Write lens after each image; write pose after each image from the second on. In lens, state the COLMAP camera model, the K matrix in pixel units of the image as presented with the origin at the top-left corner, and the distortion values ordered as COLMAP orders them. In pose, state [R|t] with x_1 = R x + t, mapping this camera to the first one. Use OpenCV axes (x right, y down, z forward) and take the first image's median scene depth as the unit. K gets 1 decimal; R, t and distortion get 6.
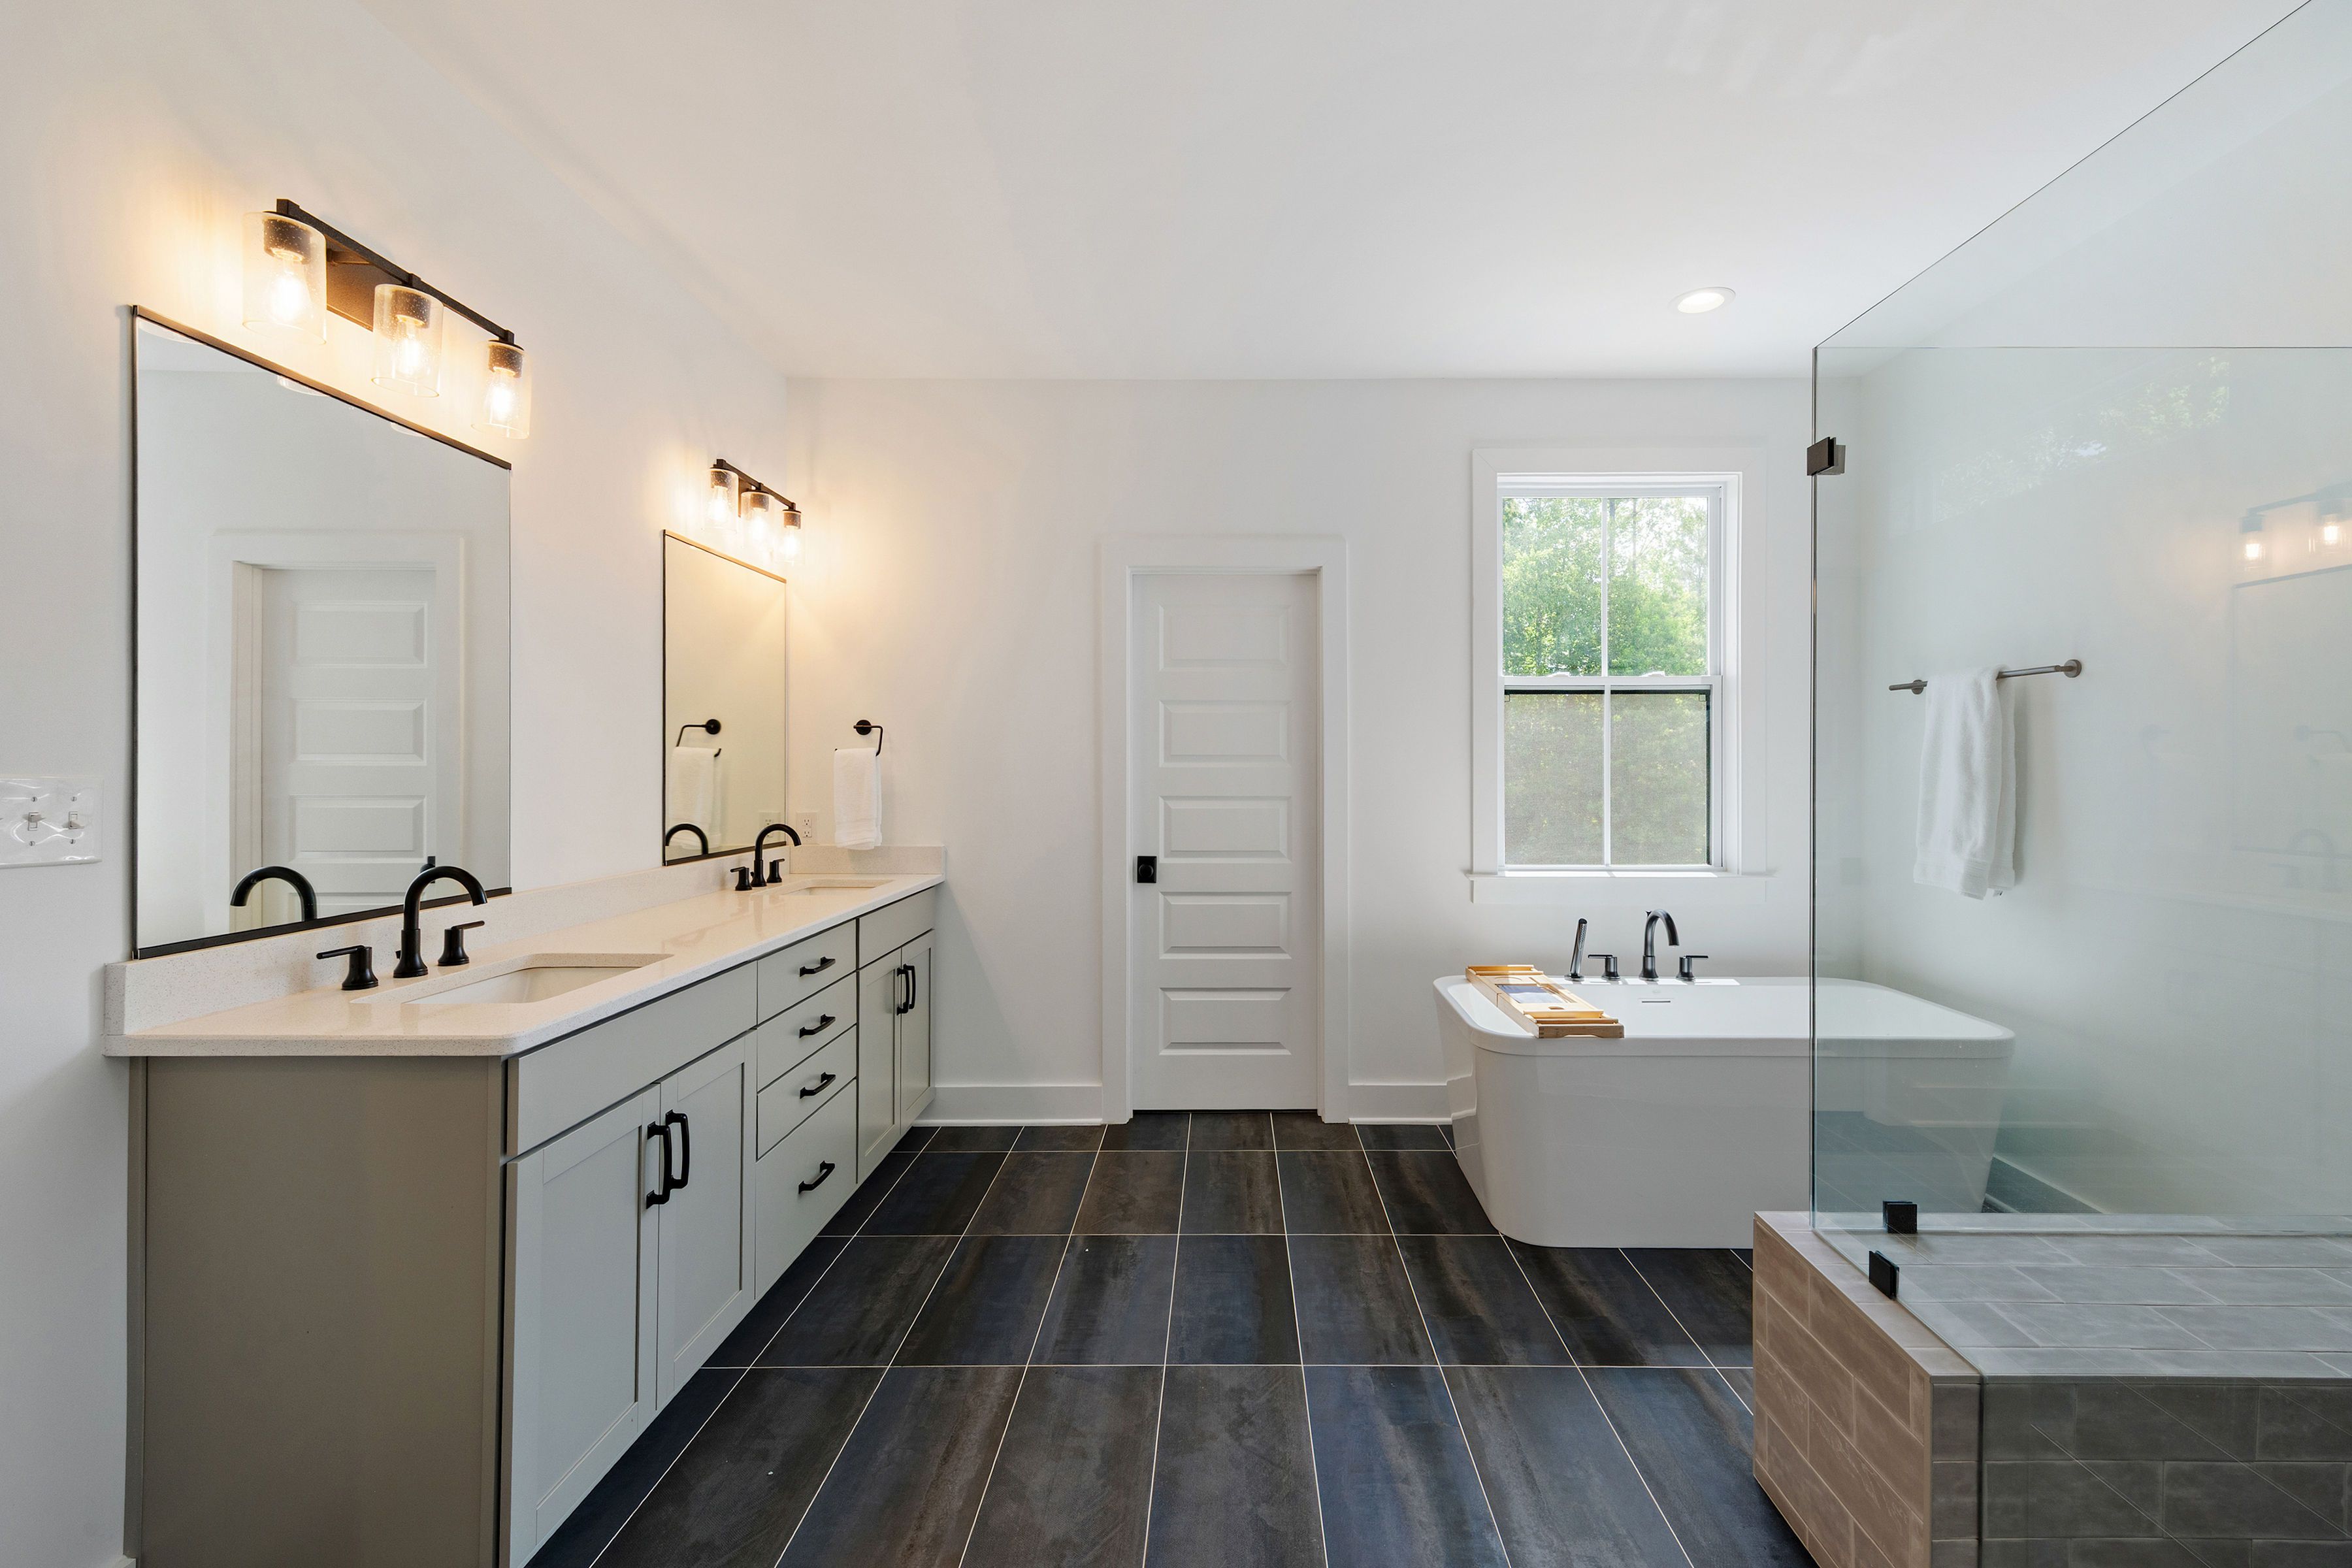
lens RADIAL K [[935.2, 0, 1192.2], [0, 935.2, 777.8], [0, 0, 1]] dist [-0.001797, 0.000520]
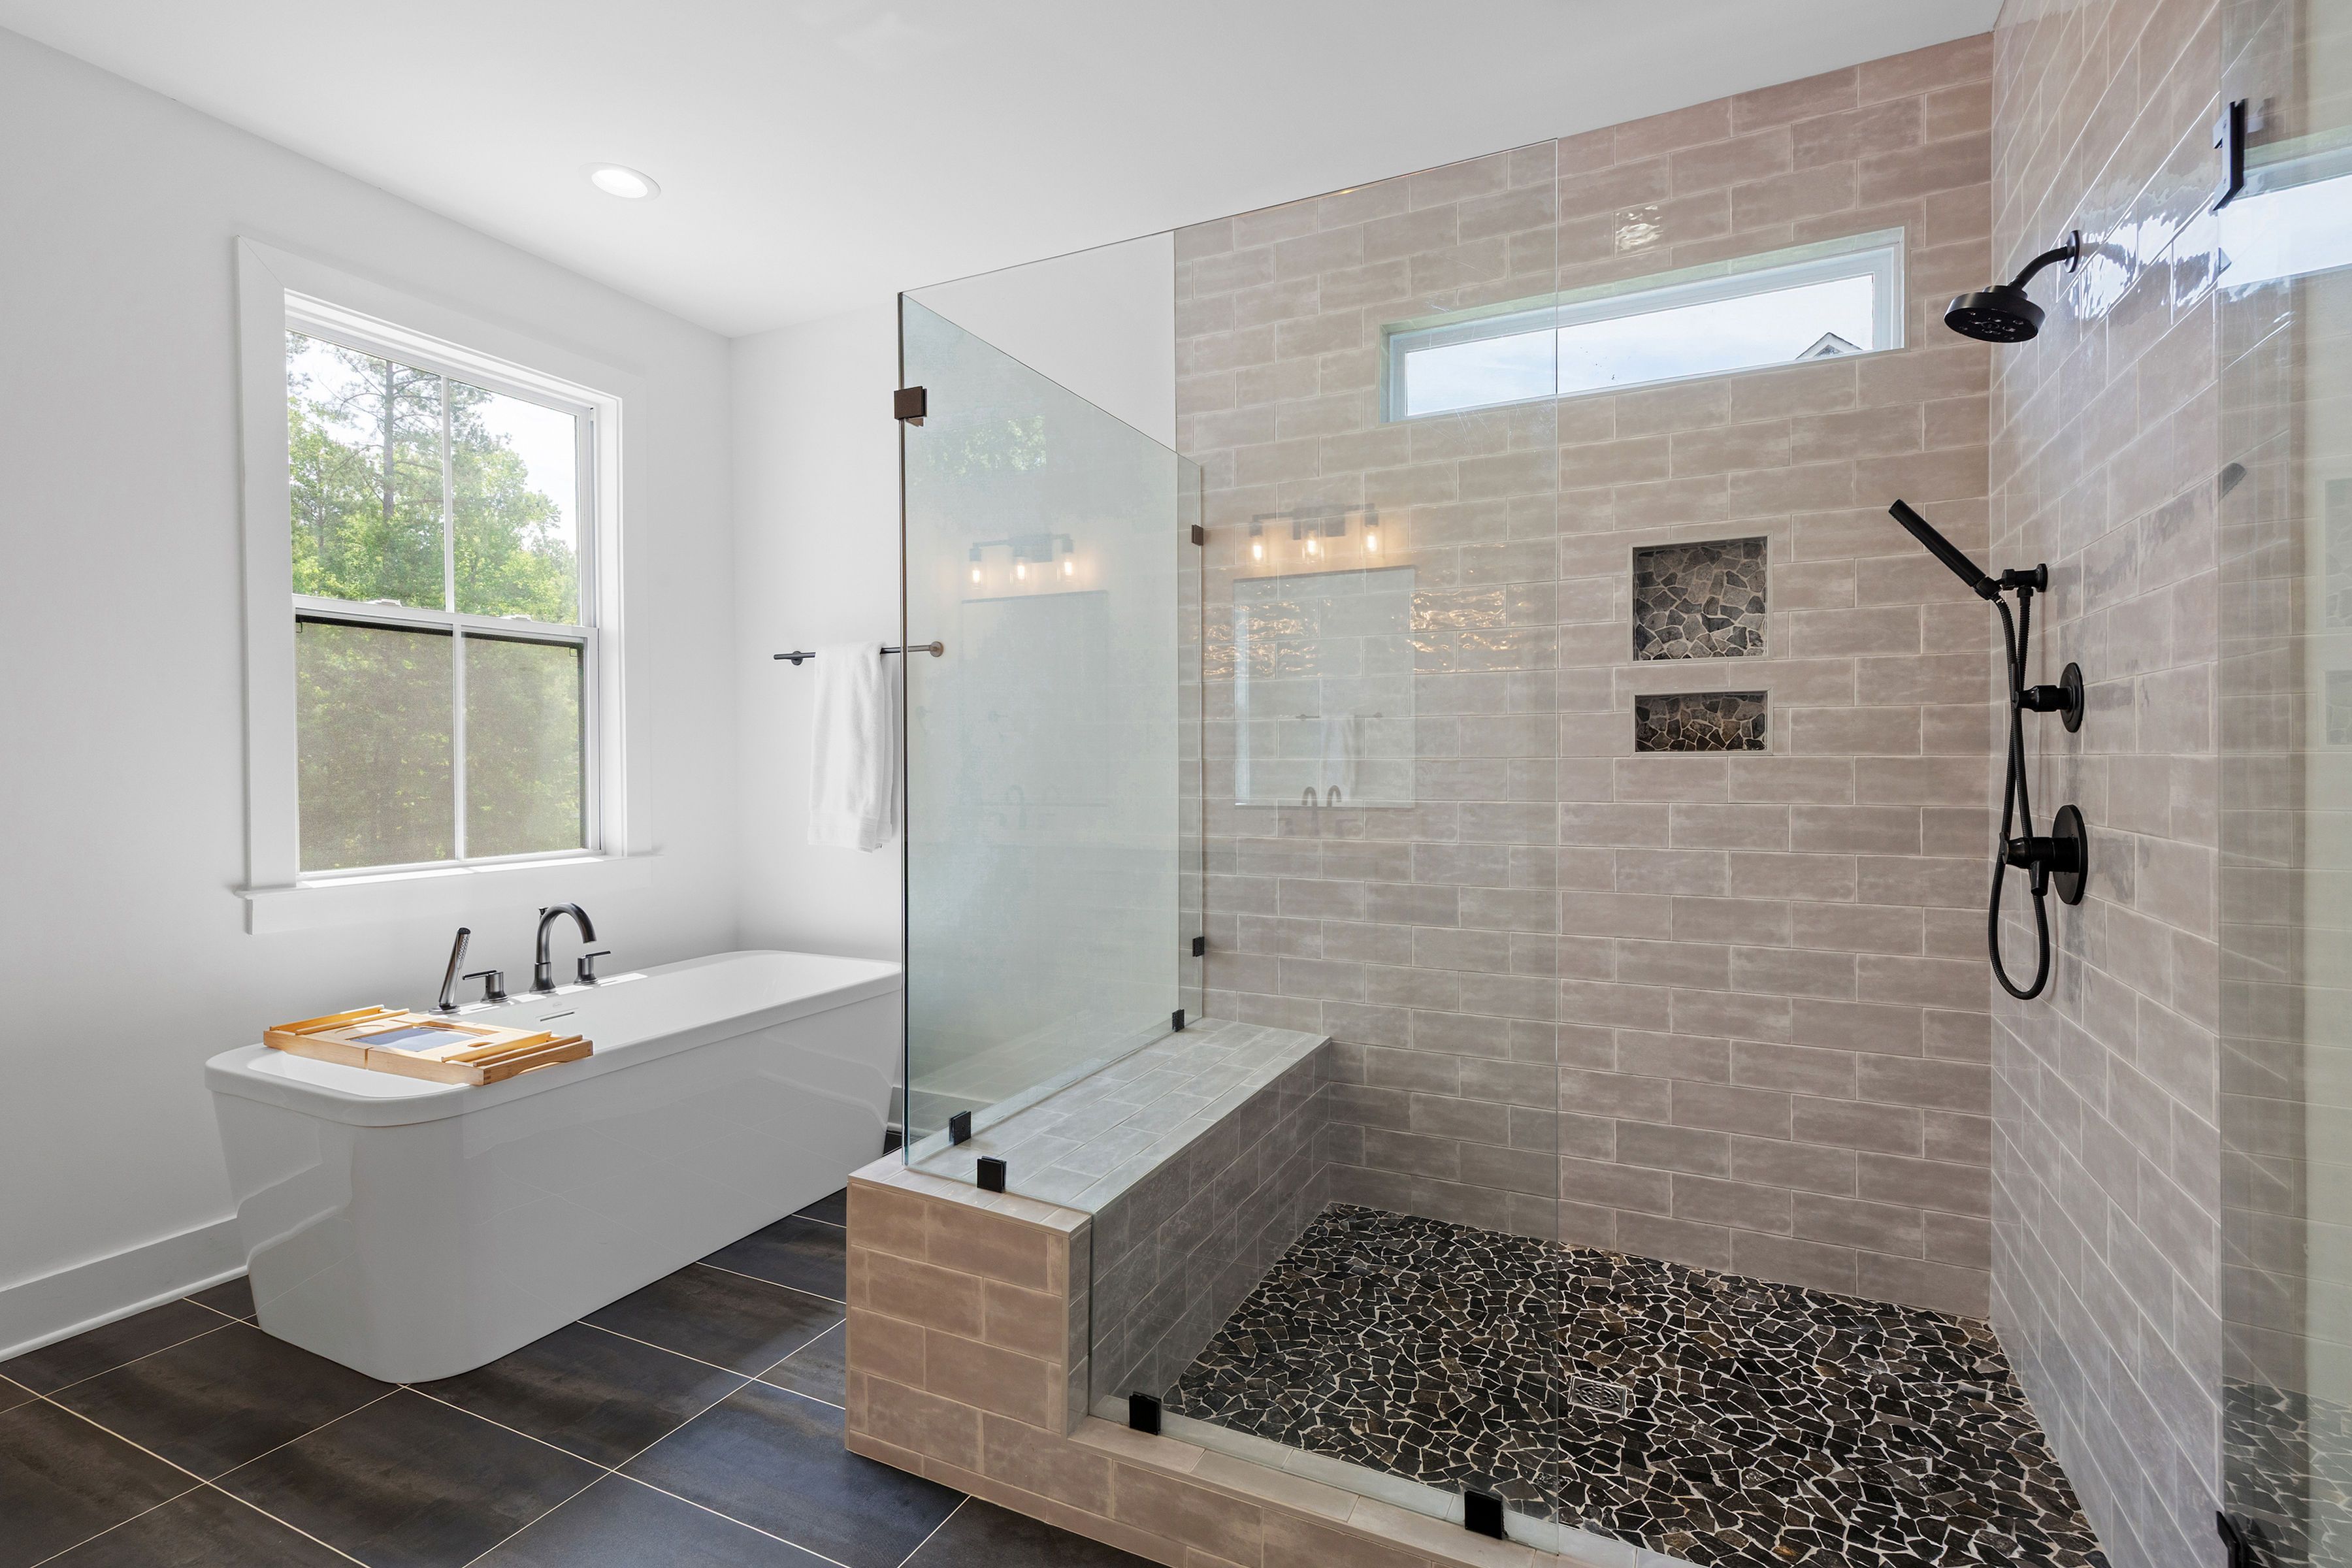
lens RADIAL K [[1066.5, 0, 1189.7], [0, 1066.5, 772.5], [0, 0, 1]] dist [0.001900, -0.000185]
pose [[0.426923, -0.014385, 0.904174, -0.129354], [0.007724, 0.999895, 0.012261, 0.022695], [-0.904255, 0.001749, 0.426989, 0.119506]]
